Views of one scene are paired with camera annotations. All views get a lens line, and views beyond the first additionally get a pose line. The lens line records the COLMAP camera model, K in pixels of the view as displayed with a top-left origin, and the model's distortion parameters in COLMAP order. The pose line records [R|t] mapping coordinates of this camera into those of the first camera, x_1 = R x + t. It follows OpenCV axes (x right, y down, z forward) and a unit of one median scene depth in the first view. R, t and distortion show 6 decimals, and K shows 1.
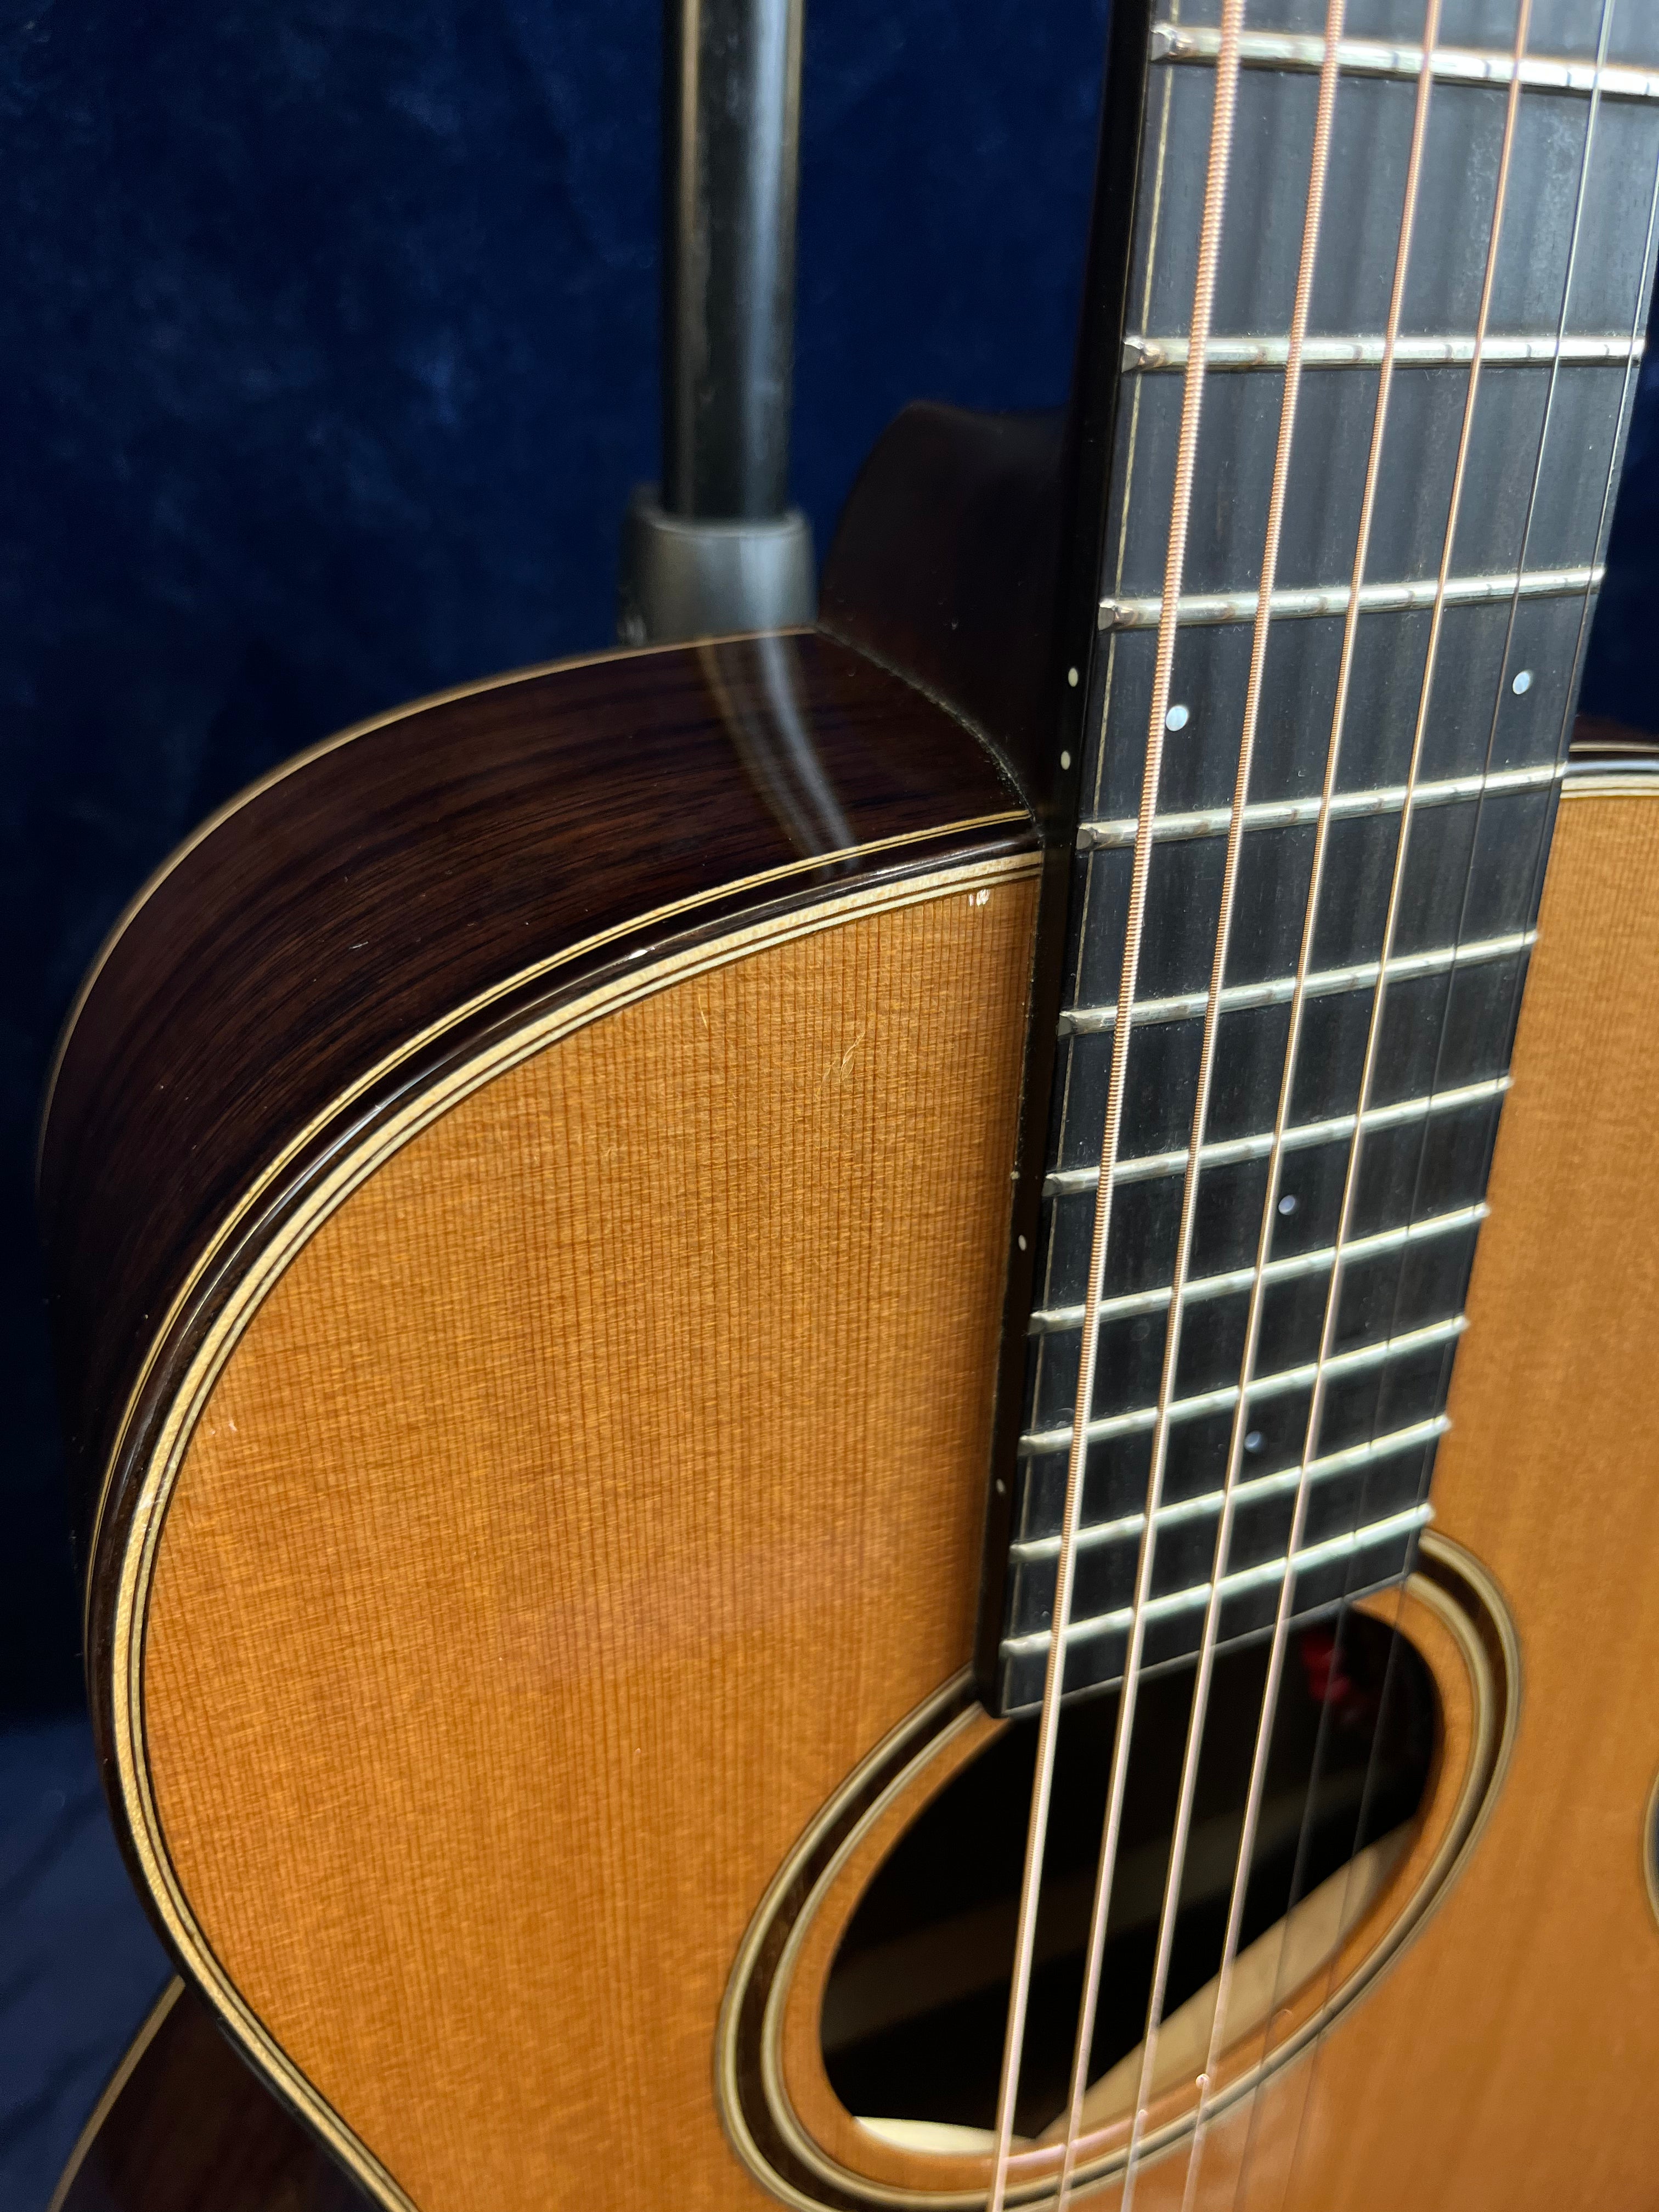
lens RADIAL K [[1695.4, 0, 812.3], [0, 1695.4, 1107.6], [0, 0, 1]] dist [0.051731, -0.085414]
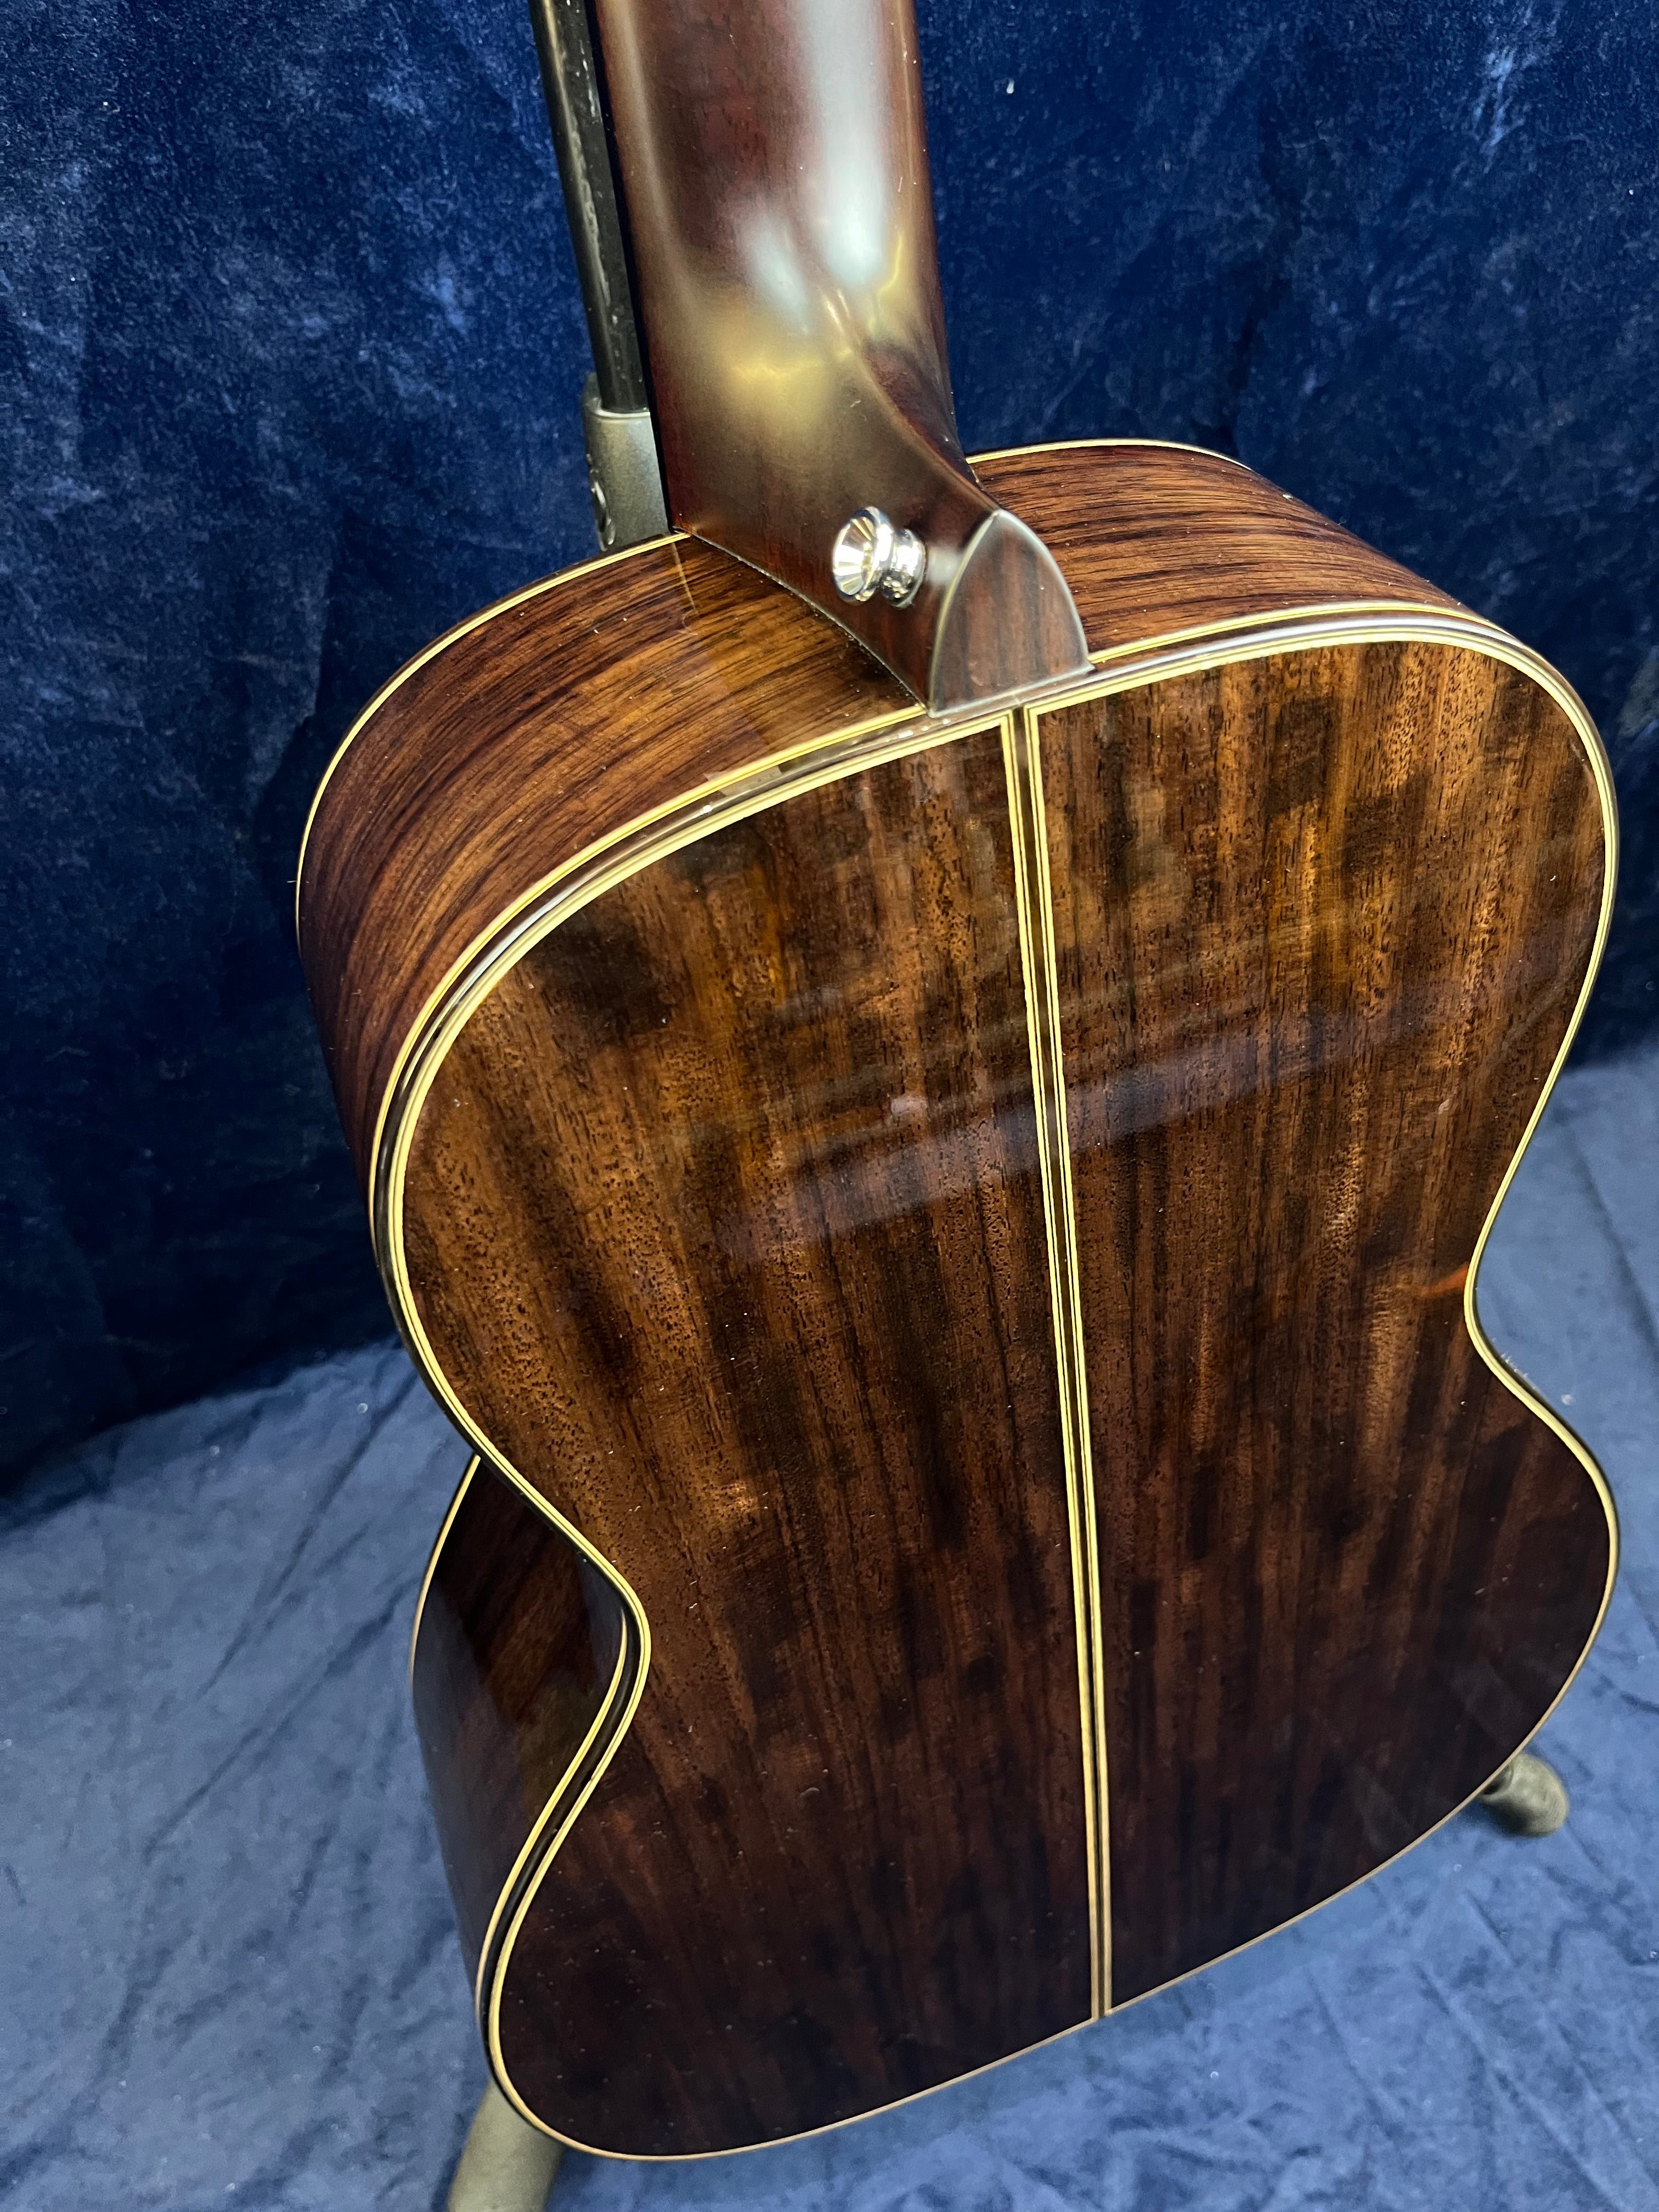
lens RADIAL K [[1695.4, 0, 811.9], [0, 1695.4, 1108.3], [0, 0, 1]] dist [0.051731, -0.085414]
pose [[0.986143, -0.096187, -0.135166, 0.372064], [0.117686, 0.979859, 0.161326, 0.019044], [0.116927, -0.174998, 0.977601, -0.761235]]
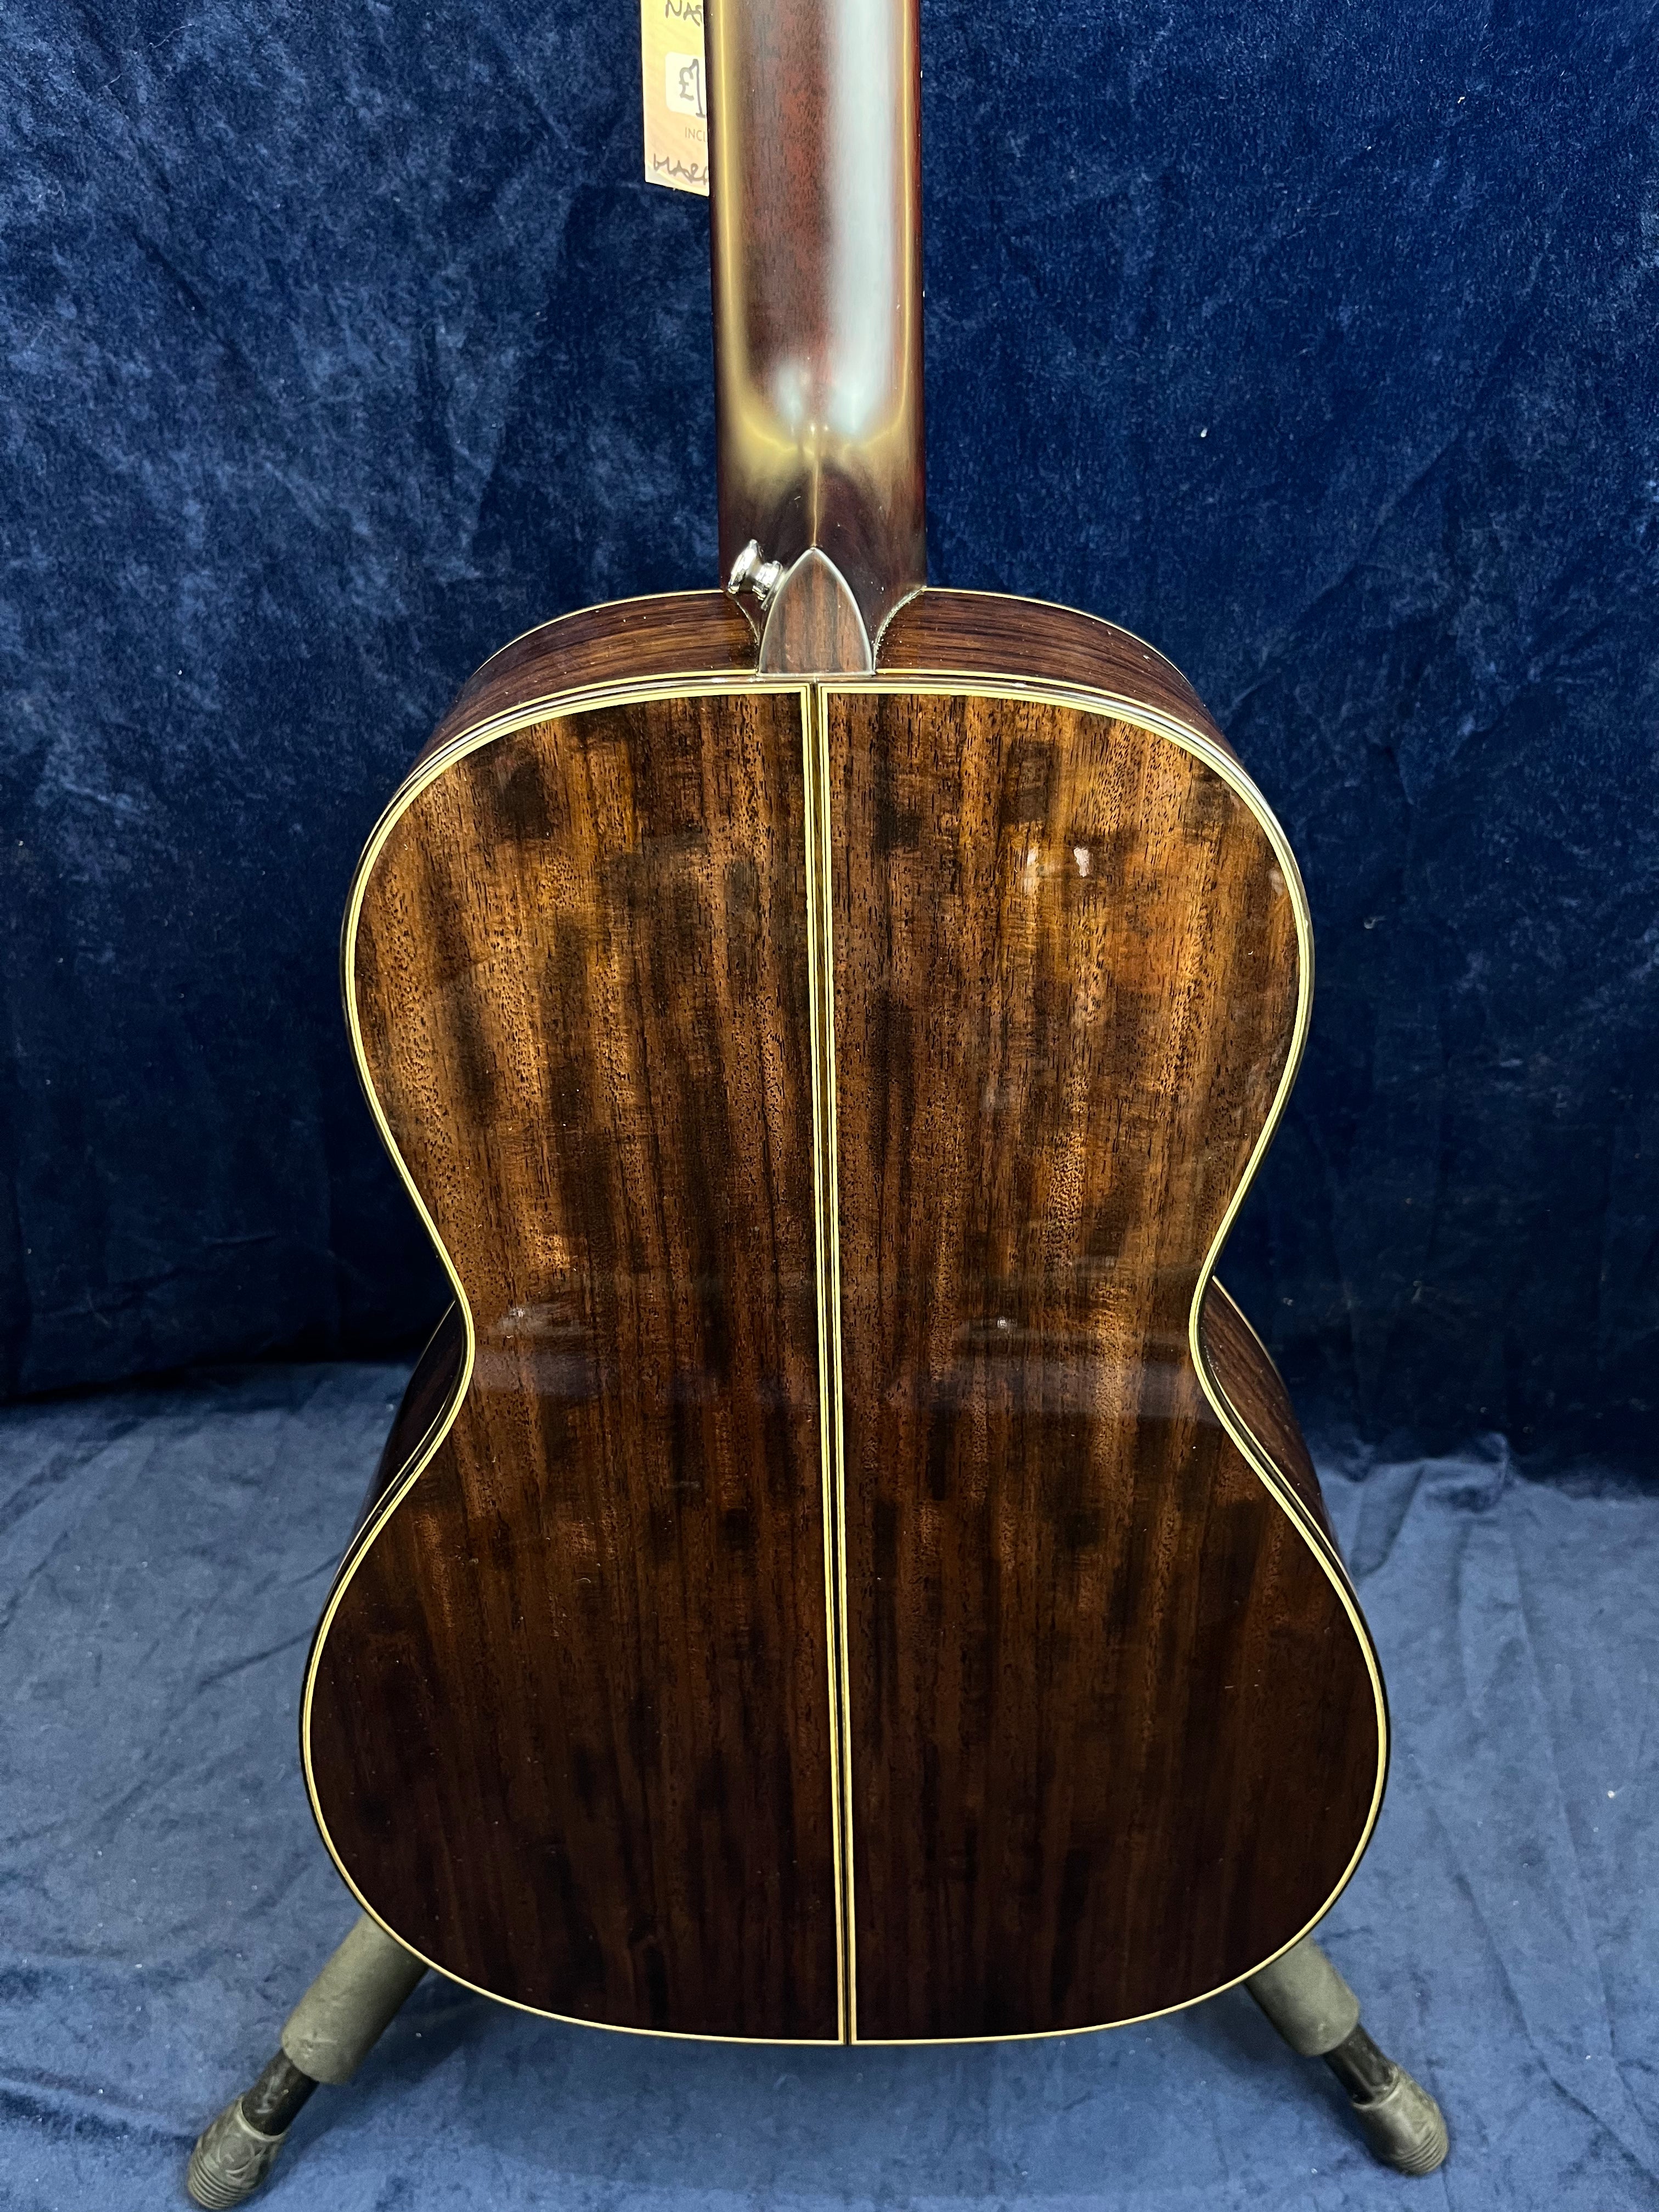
lens RADIAL K [[1695.4, 0, 827.0], [0, 1695.4, 1115.8], [0, 0, 1]] dist [0.051731, -0.085414]
pose [[0.917164, 0.140610, -0.372880, 1.340273], [-0.164459, 0.985840, -0.032765, 0.584124], [0.362992, 0.091375, 0.927301, -1.255211]]
